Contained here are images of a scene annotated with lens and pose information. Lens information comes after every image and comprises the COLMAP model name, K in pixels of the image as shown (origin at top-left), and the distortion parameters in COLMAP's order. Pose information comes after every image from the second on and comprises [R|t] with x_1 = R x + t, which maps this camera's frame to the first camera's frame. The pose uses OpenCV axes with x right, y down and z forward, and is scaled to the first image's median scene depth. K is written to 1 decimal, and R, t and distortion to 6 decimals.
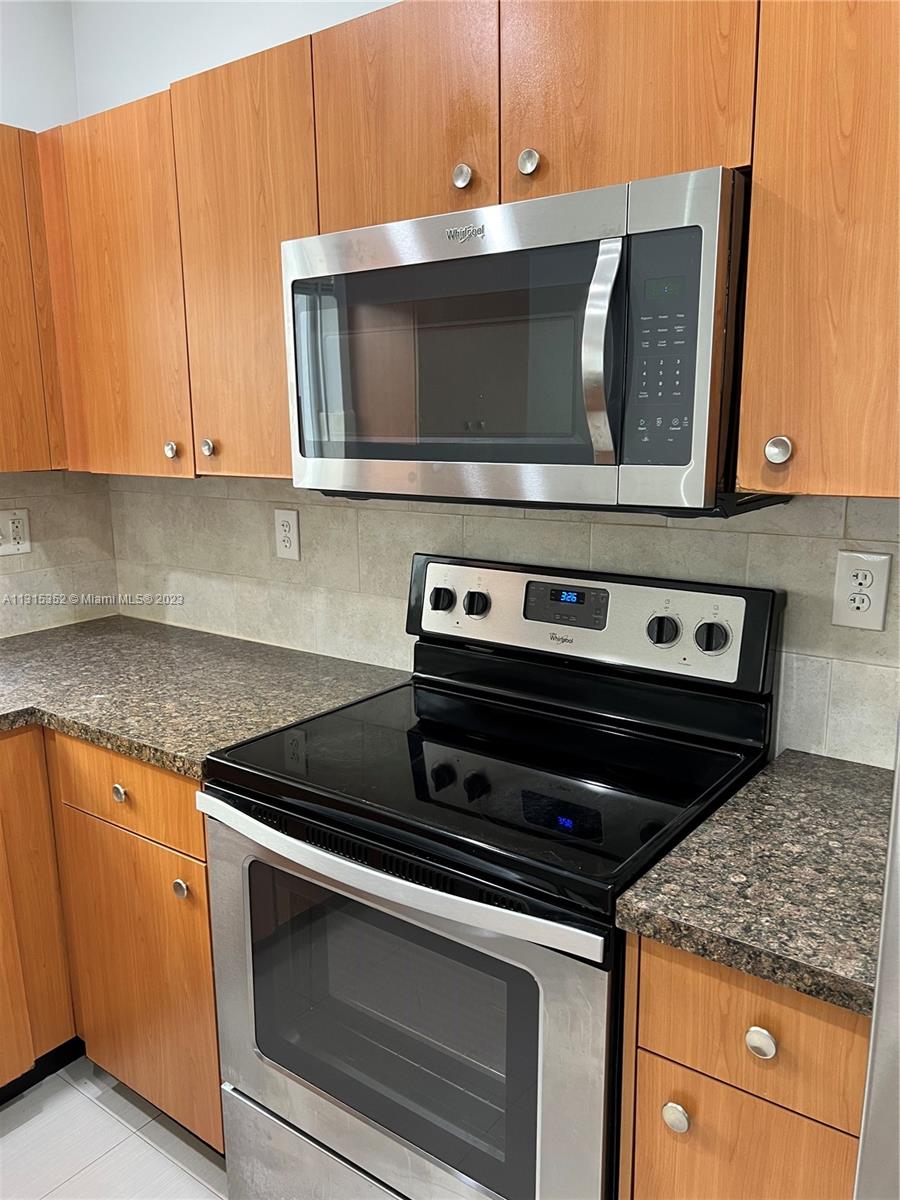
lens RADIAL K [[897.7, 0, 453.8], [0, 897.7, 602.8], [0, 0, 1]] dist [0.061476, -0.072529]
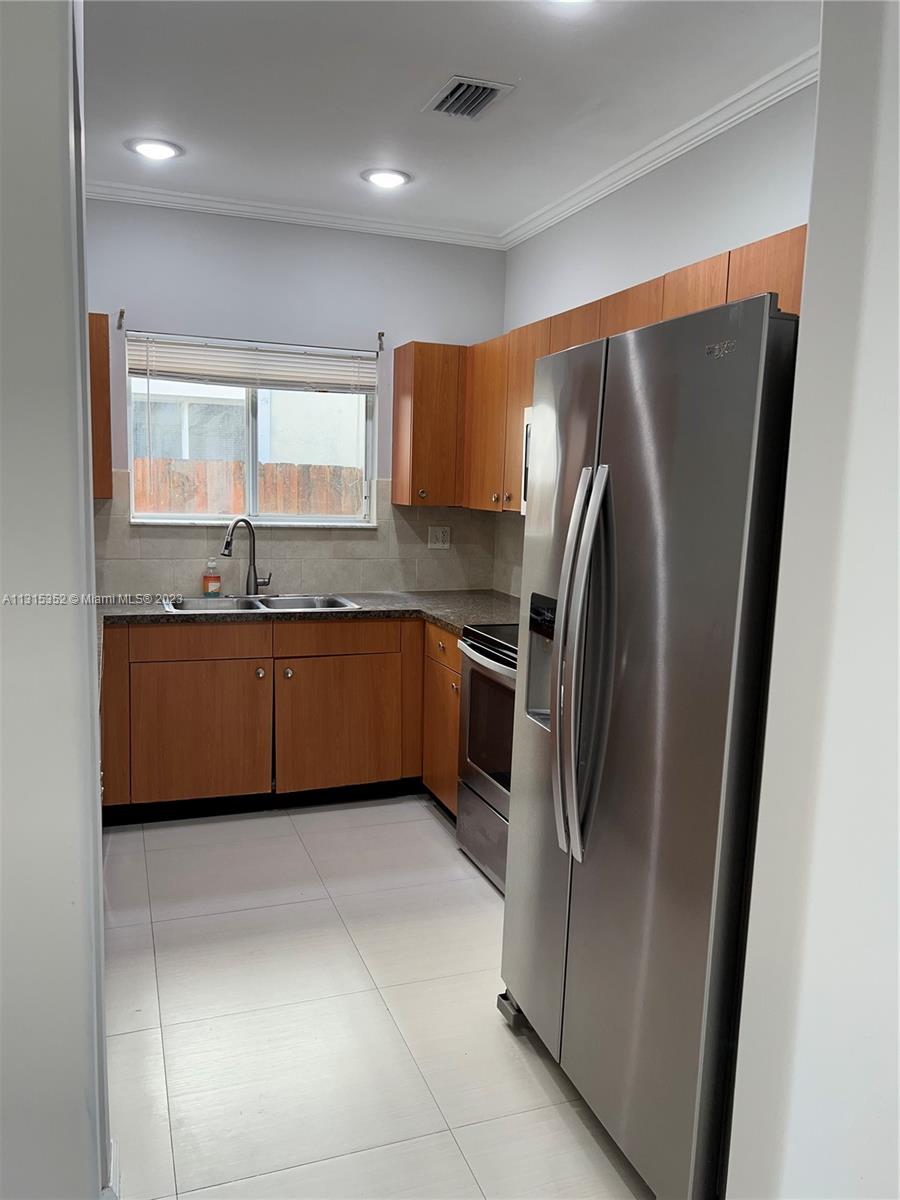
lens RADIAL K [[897.7, 0, 448.1], [0, 897.7, 601.4], [0, 0, 1]] dist [0.061476, -0.072529]
pose [[0.841360, 0.104743, -0.530229, 0.699333], [-0.139685, 0.989852, -0.026113, 0.132346], [0.522113, 0.096036, 0.847452, -0.765372]]
